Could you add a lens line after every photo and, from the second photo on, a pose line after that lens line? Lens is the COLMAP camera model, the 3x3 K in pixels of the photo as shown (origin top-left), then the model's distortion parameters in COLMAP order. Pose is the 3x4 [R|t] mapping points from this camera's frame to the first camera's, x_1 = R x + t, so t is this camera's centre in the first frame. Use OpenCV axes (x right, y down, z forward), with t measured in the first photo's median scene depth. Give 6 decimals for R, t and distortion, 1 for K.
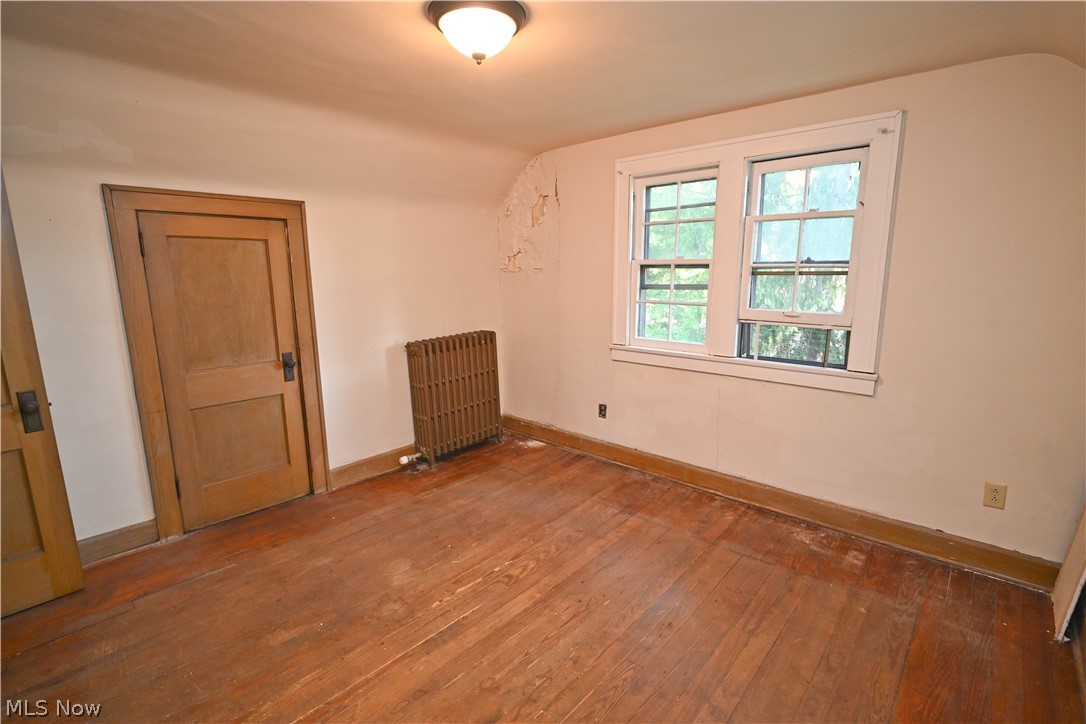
lens RADIAL K [[506.6, 0, 546.4], [0, 506.6, 361.6], [0, 0, 1]] dist [-0.008316, -0.001236]
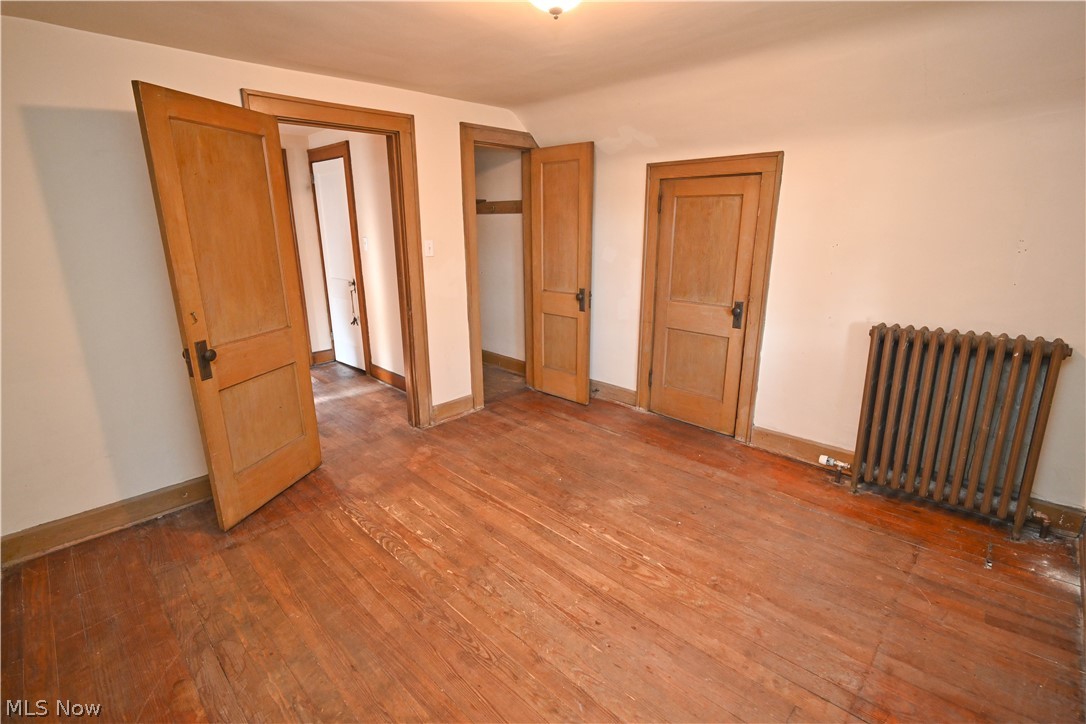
lens RADIAL K [[506.6, 0, 546.8], [0, 506.6, 359.9], [0, 0, 1]] dist [-0.008316, -0.001236]
pose [[-0.045520, 0.267618, -0.962449, 0.616280], [-0.177643, 0.945924, 0.271425, -0.128962], [0.983042, 0.183328, 0.004482, 0.664442]]
